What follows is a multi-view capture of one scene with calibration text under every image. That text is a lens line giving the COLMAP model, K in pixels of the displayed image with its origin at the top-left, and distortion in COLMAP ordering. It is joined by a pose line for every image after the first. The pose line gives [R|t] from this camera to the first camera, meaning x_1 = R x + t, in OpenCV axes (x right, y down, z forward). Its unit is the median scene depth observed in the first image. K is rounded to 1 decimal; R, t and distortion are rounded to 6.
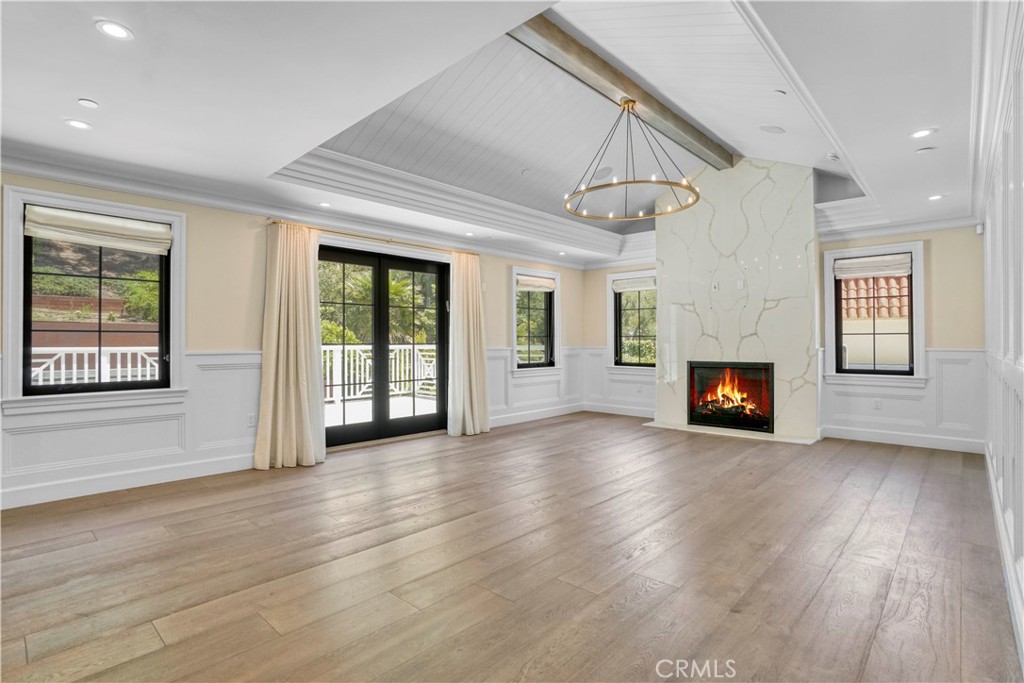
lens RADIAL K [[477.3, 0, 518.3], [0, 477.3, 349.0], [0, 0, 1]] dist [-0.030537, 0.000313]
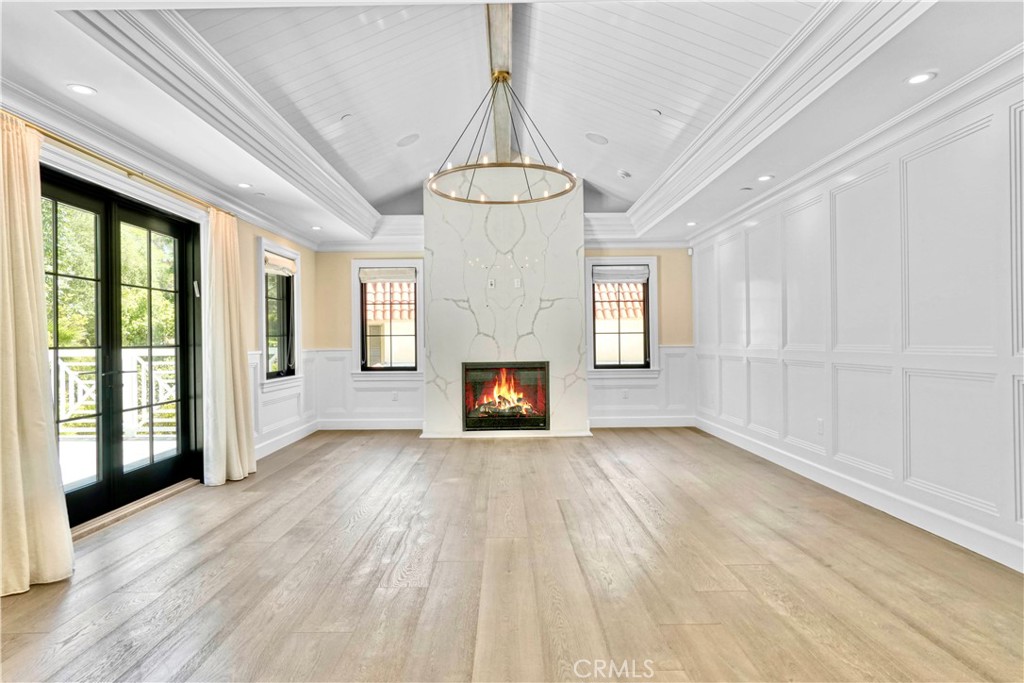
lens RADIAL K [[557.9, 0, 512.0], [0, 557.9, 341.5], [0, 0, 1]] dist [-0.029499, 0.000071]
pose [[0.756381, -0.005905, 0.654104, -0.303216], [0.017106, 0.999796, -0.010755, -0.001774], [-0.653907, 0.019323, 0.756328, 0.133176]]
